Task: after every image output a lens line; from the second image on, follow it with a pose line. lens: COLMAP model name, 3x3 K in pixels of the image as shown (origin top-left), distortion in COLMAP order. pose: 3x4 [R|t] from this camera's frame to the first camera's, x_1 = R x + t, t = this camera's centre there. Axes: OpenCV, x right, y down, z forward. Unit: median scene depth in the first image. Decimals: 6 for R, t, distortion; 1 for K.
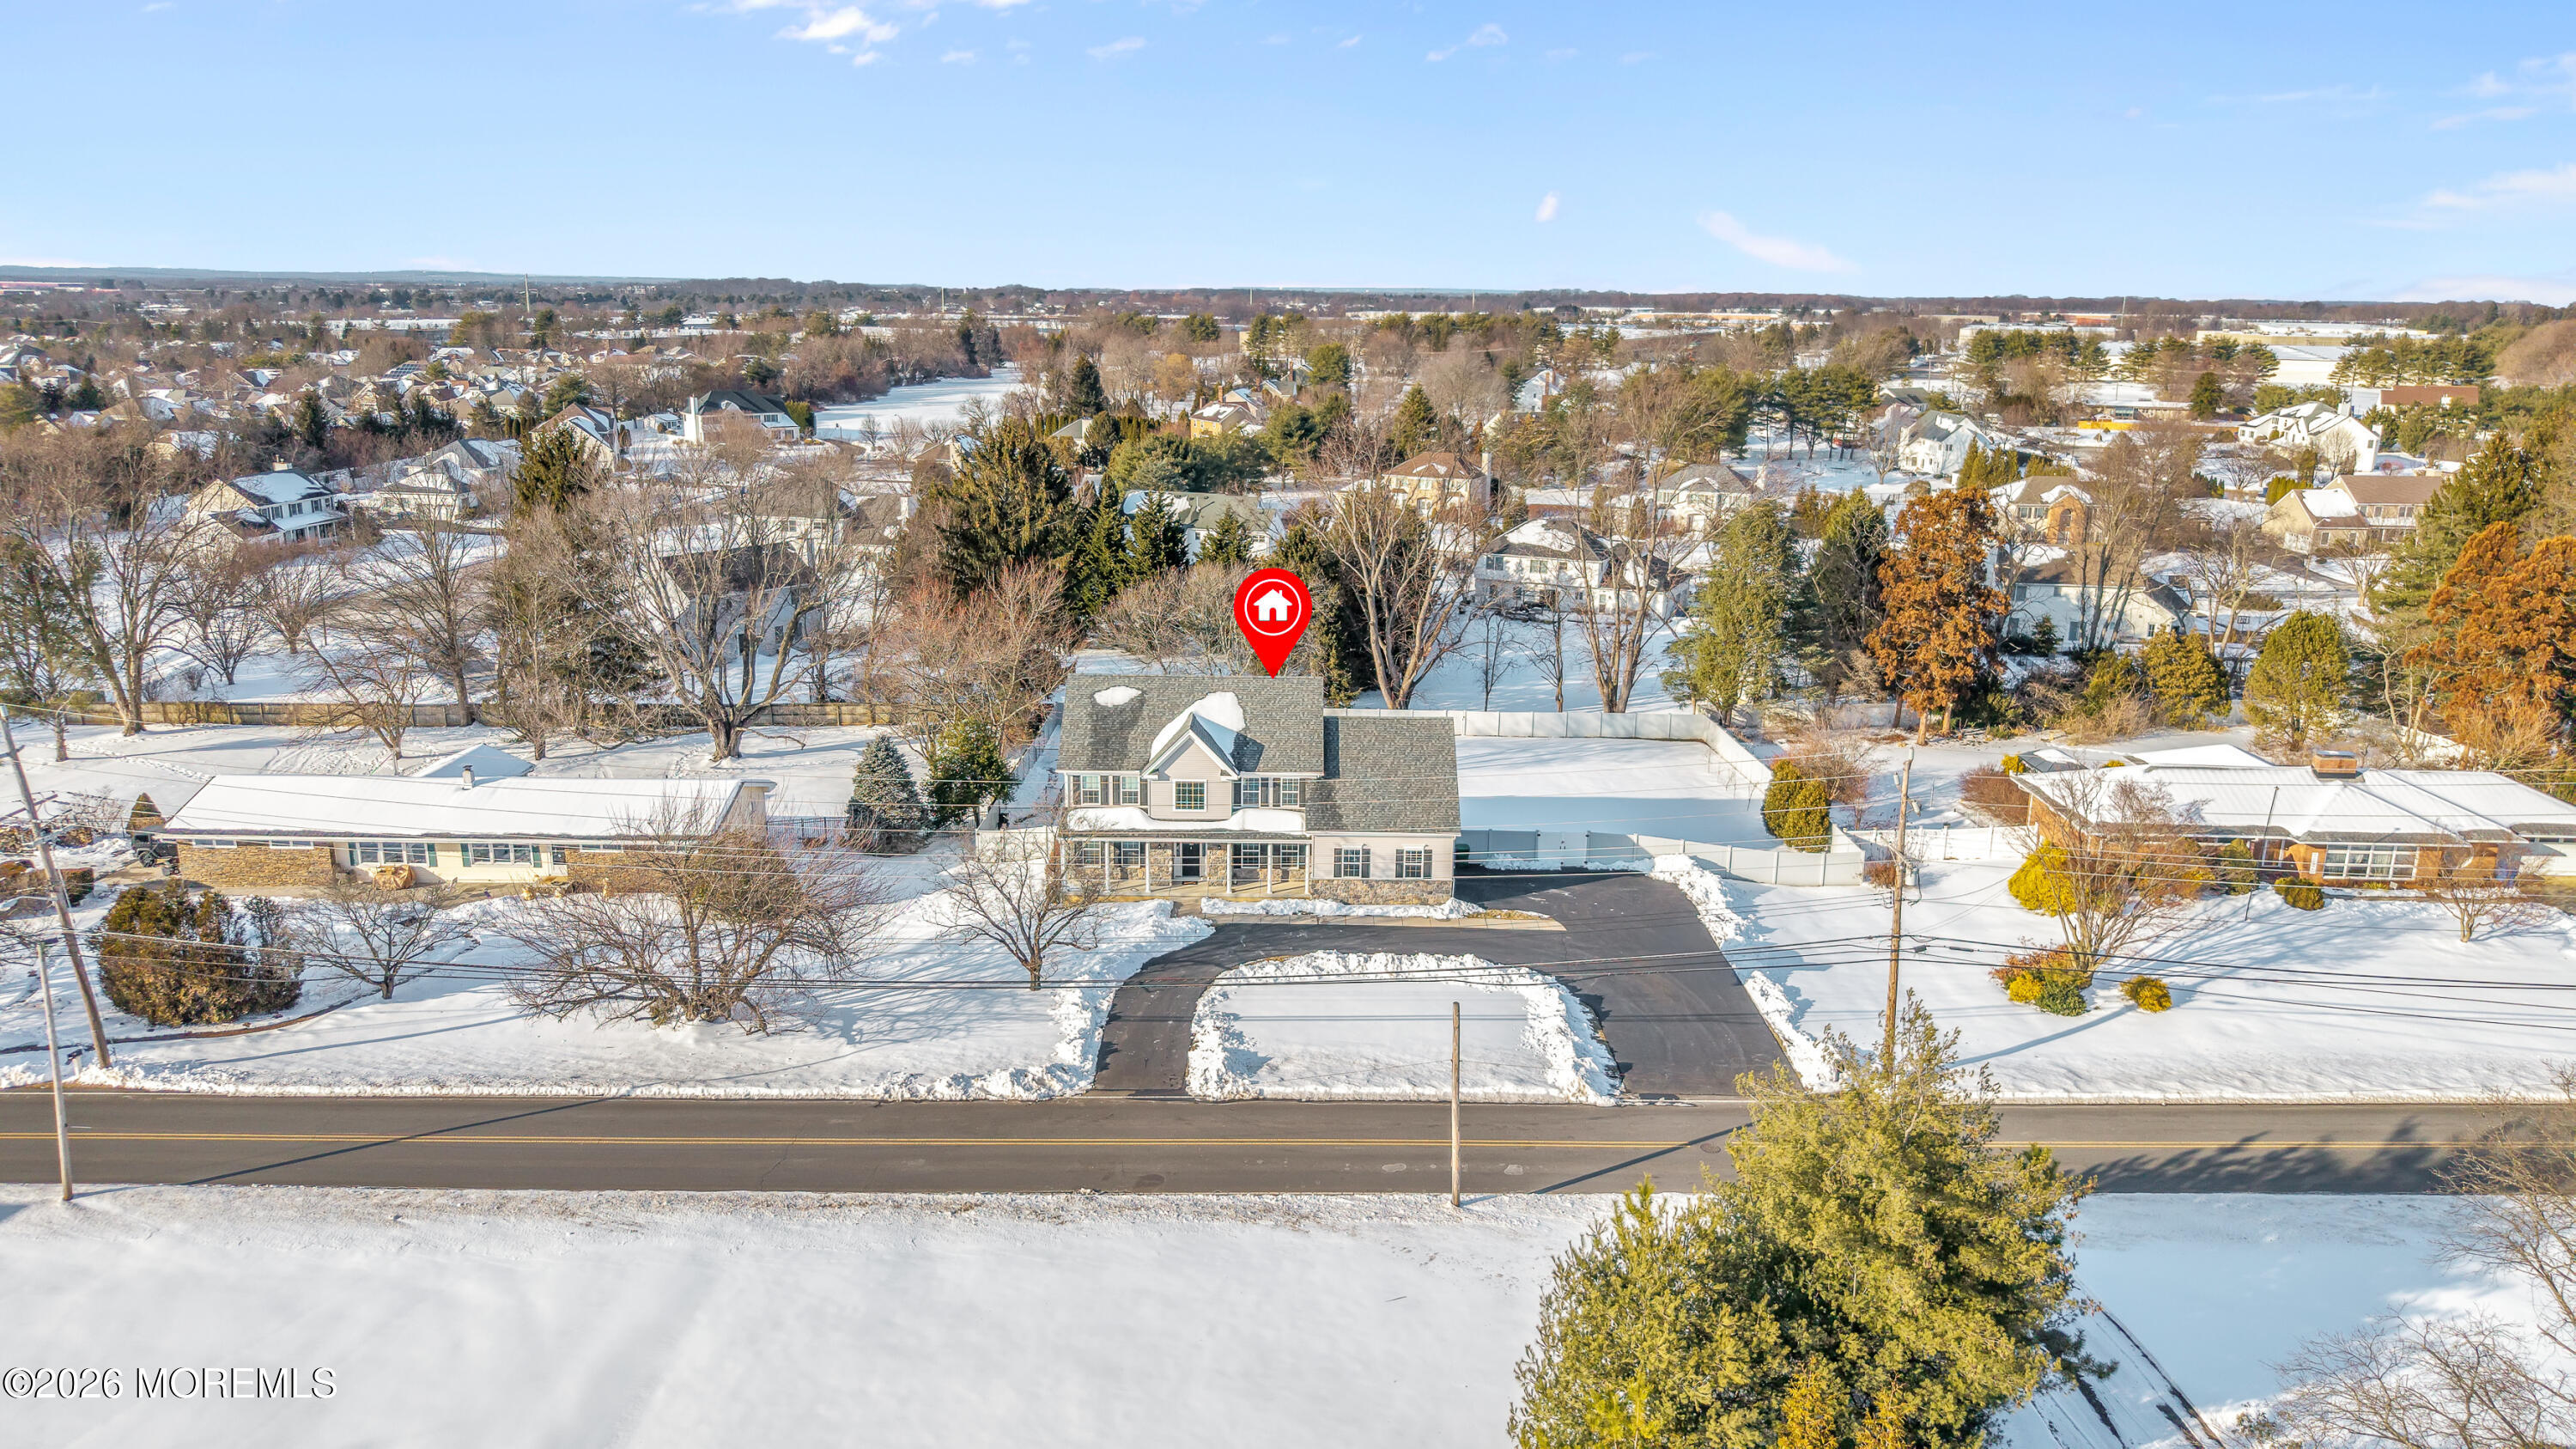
lens RADIAL K [[1702.0, 0, 1292.2], [0, 1702.0, 723.1], [0, 0, 1]] dist [0.064421, -0.103600]
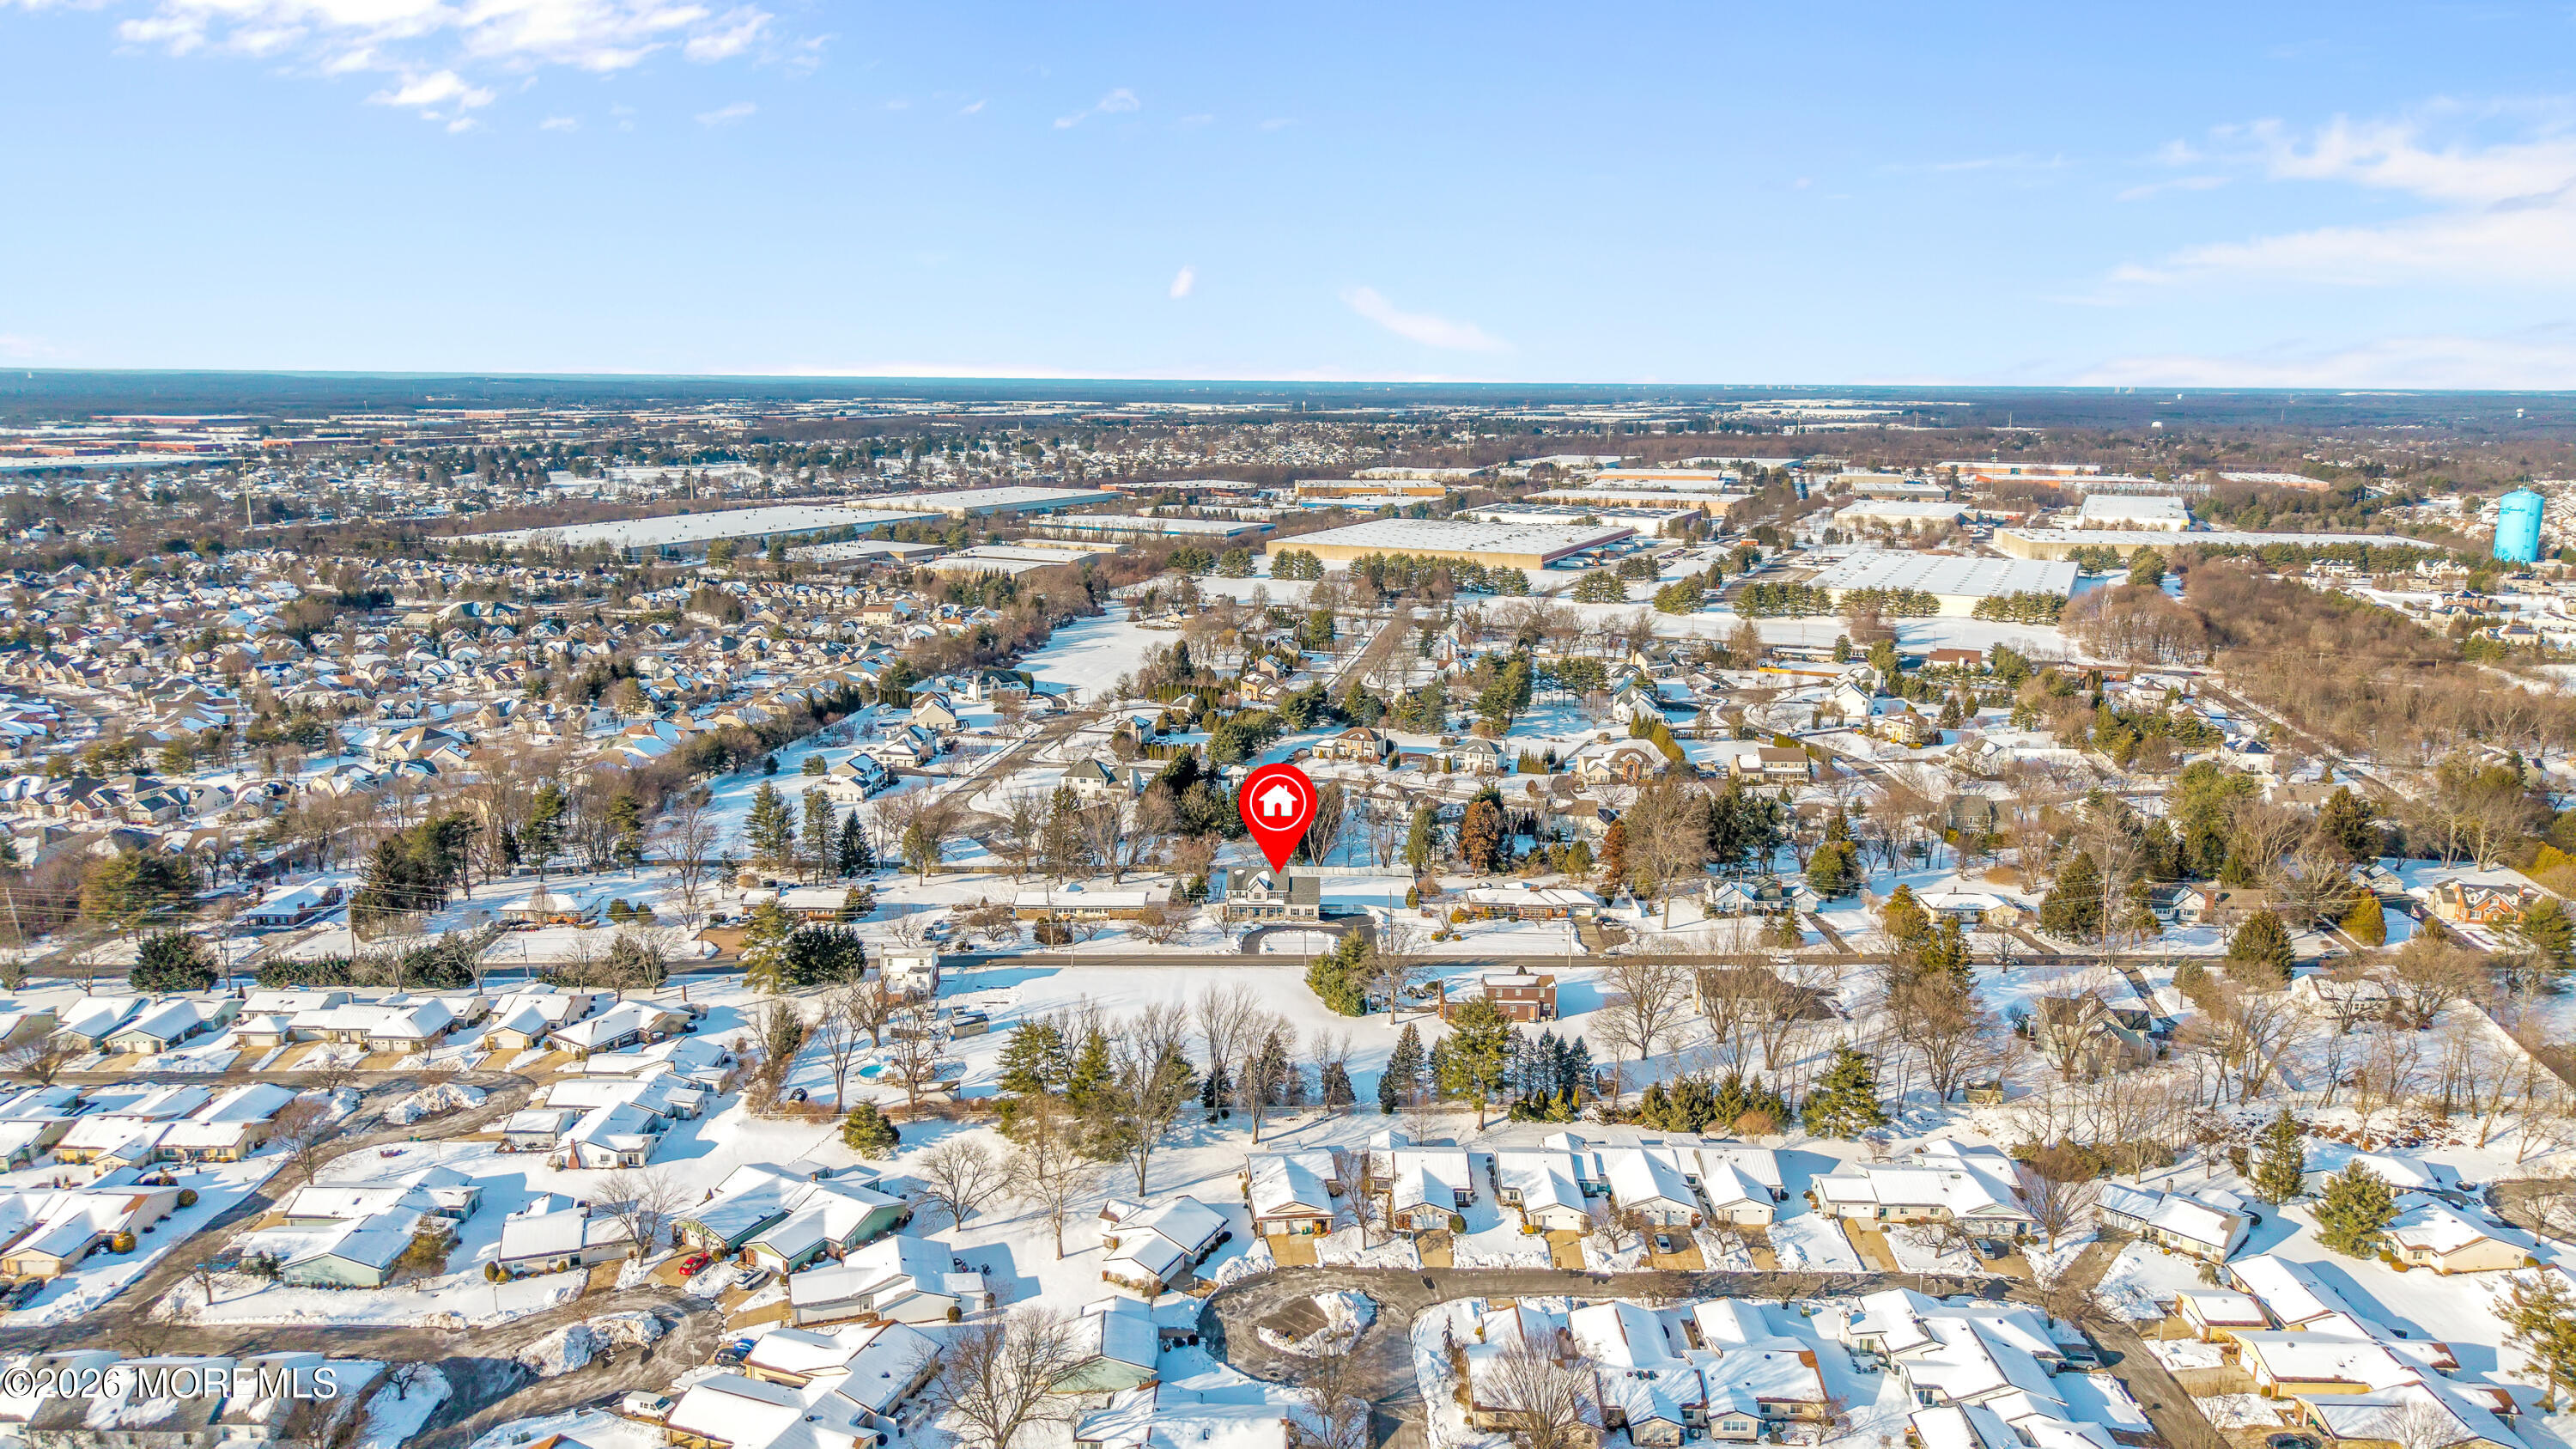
lens RADIAL K [[1702.0, 0, 1292.2], [0, 1702.0, 723.1], [0, 0, 1]] dist [0.064421, -0.103600]
pose [[0.999880, -0.002993, -0.015212, 0.094823], [0.002246, 0.998801, -0.048897, -0.183342], [0.015340, 0.048857, 0.998688, -3.317294]]
